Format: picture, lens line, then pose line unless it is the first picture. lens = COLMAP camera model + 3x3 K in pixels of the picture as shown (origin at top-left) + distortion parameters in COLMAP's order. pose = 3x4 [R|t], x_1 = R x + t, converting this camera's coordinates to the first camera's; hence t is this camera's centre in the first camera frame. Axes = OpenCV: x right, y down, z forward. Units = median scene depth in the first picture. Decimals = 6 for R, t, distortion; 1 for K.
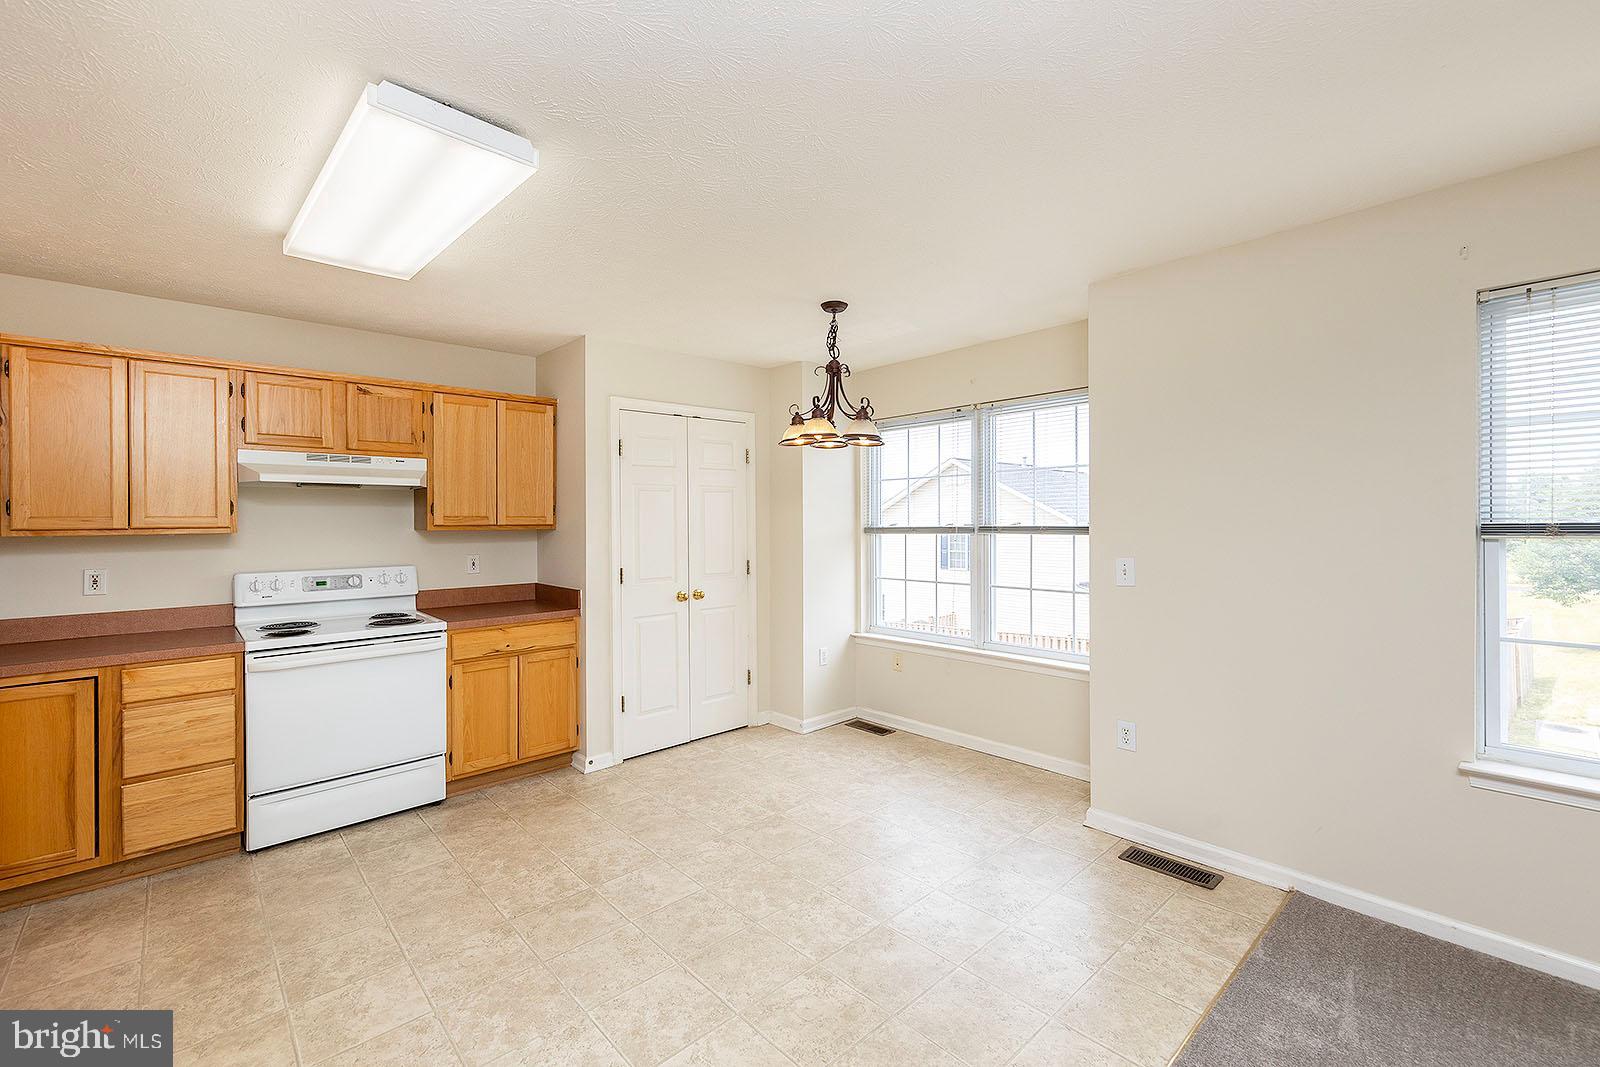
lens RADIAL K [[688.2, 0, 860.7], [0, 688.2, 504.2], [0, 0, 1]] dist [0.007694, 0.000002]
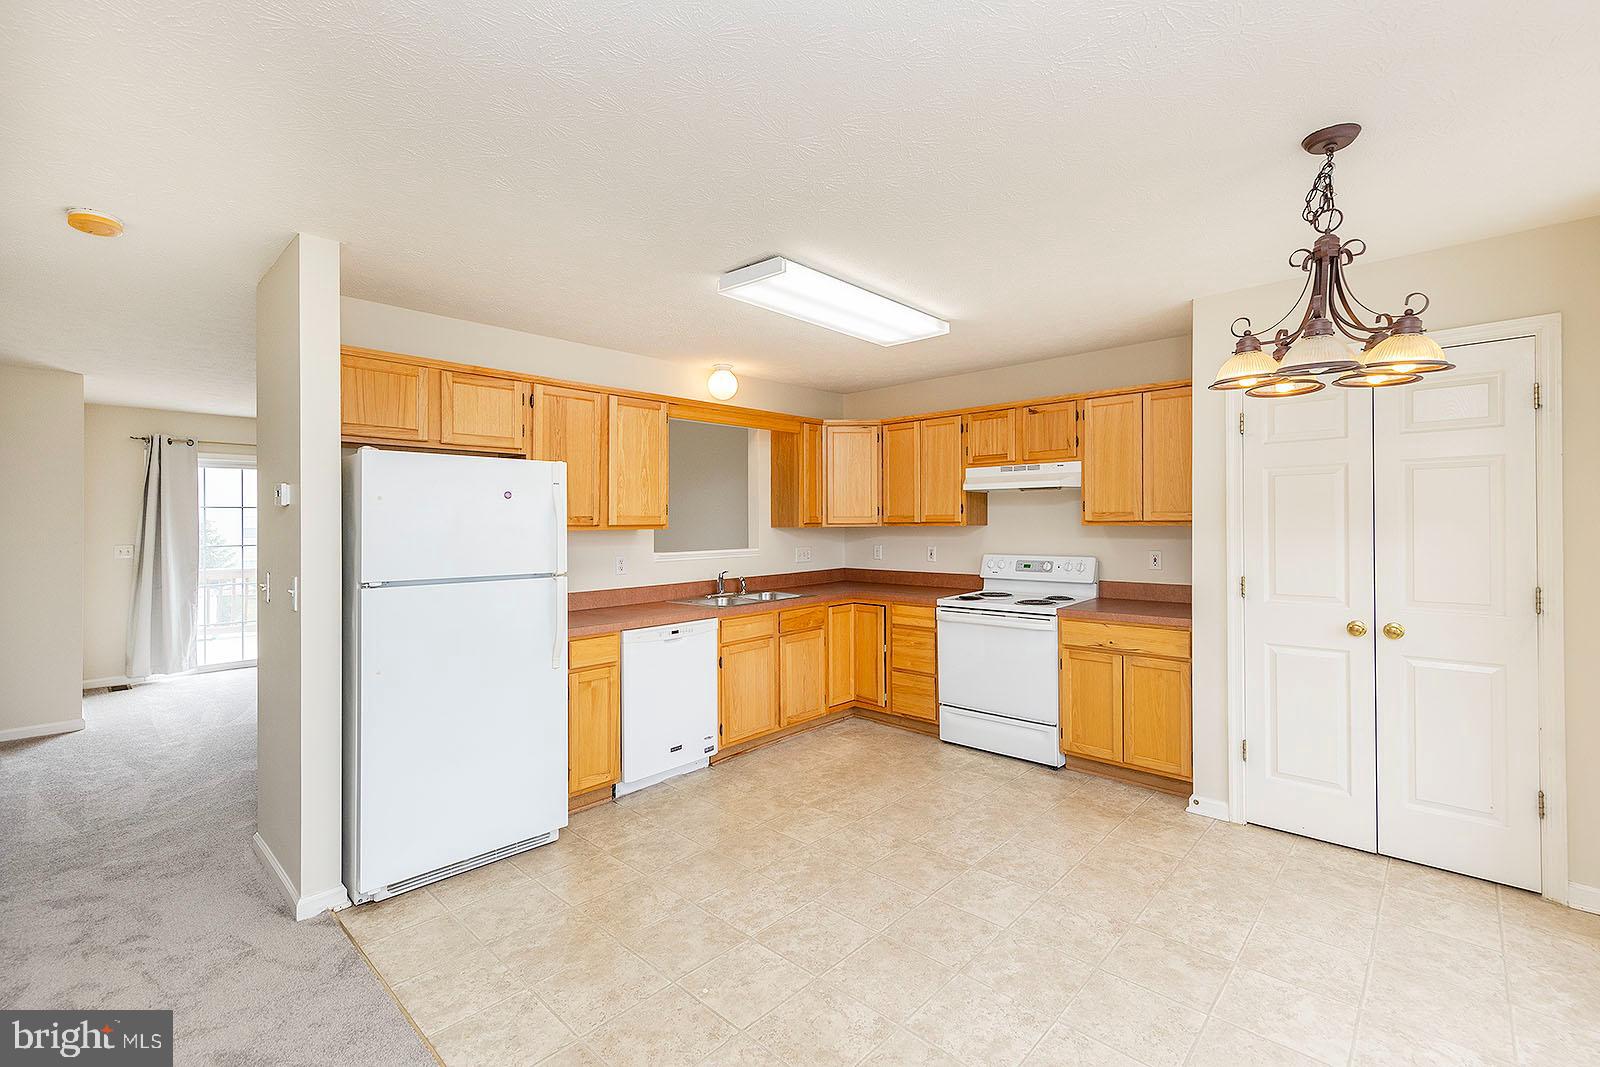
lens RADIAL K [[714.6, 0, 792.3], [0, 714.6, 497.9], [0, 0, 1]] dist [0.007828, -0.001379]
pose [[0.019513, -0.026958, -0.999446, 0.531161], [0.031327, 0.999162, -0.026339, 0.008826], [0.999319, -0.030796, 0.020341, 0.530668]]
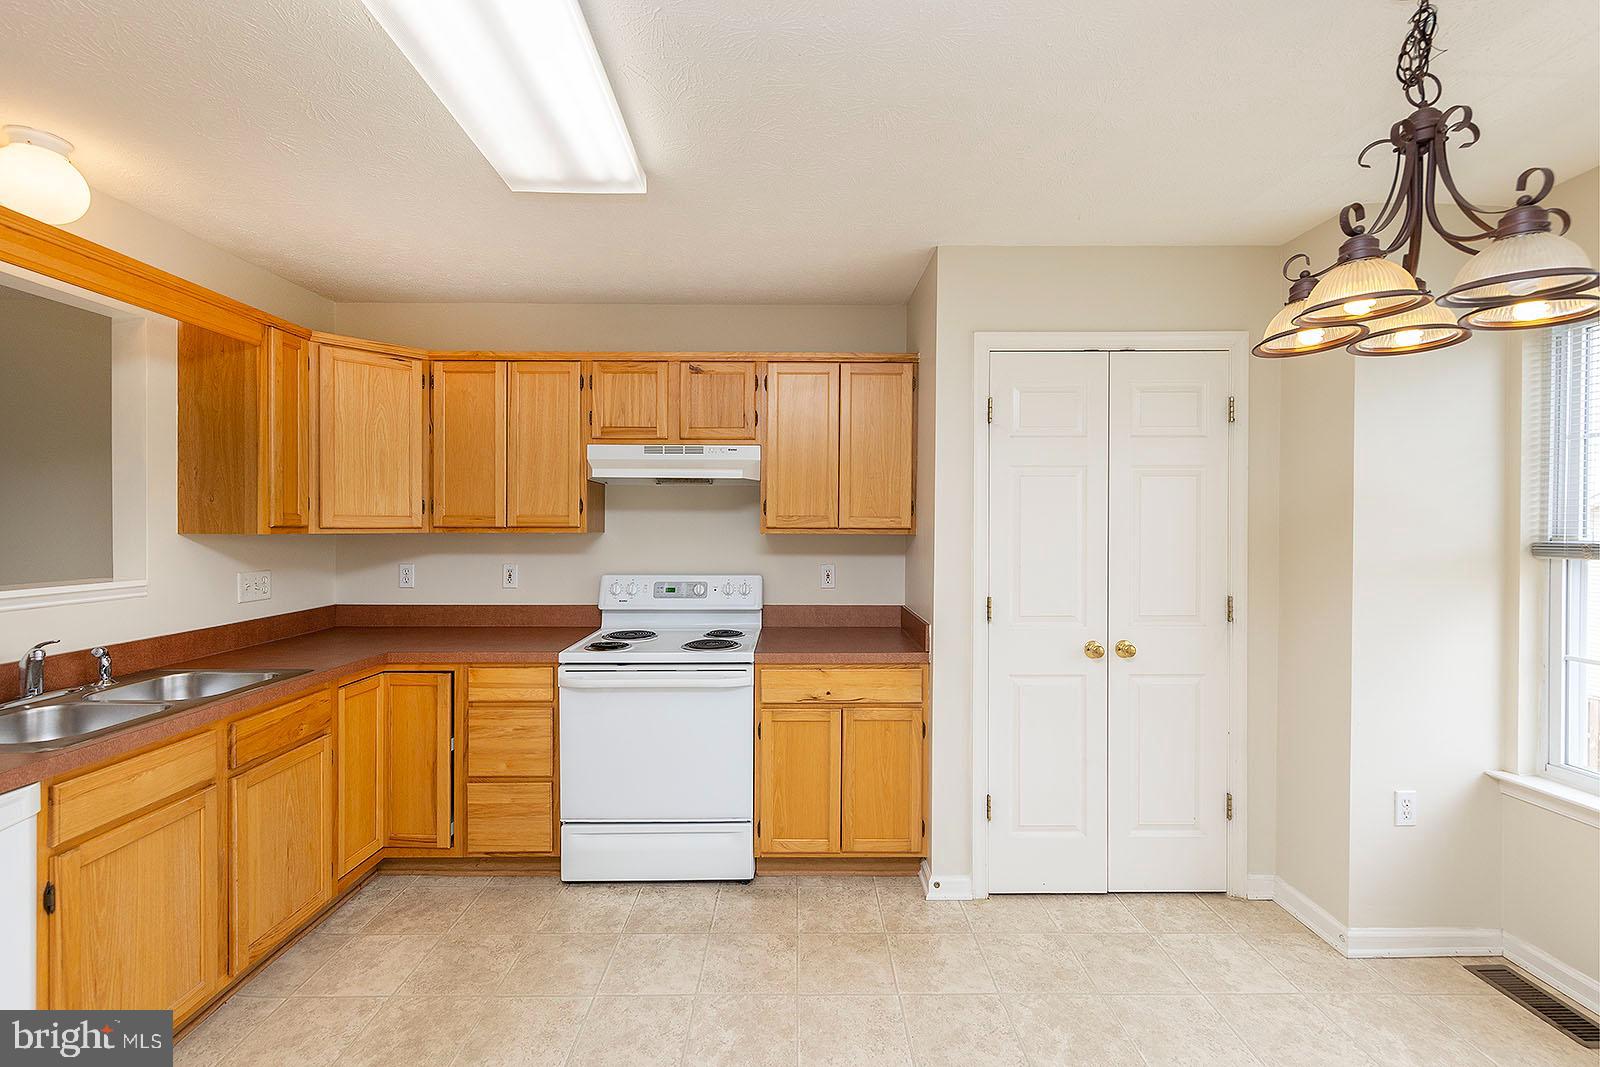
lens RADIAL K [[714.6, 0, 798.9], [0, 714.6, 527.1], [0, 0, 1]] dist [0.007828, -0.001379]
pose [[0.700926, 0.011991, -0.713133, 0.006572], [0.008762, 0.999638, 0.025421, 0.009636], [0.713180, -0.024067, 0.700568, 0.456224]]
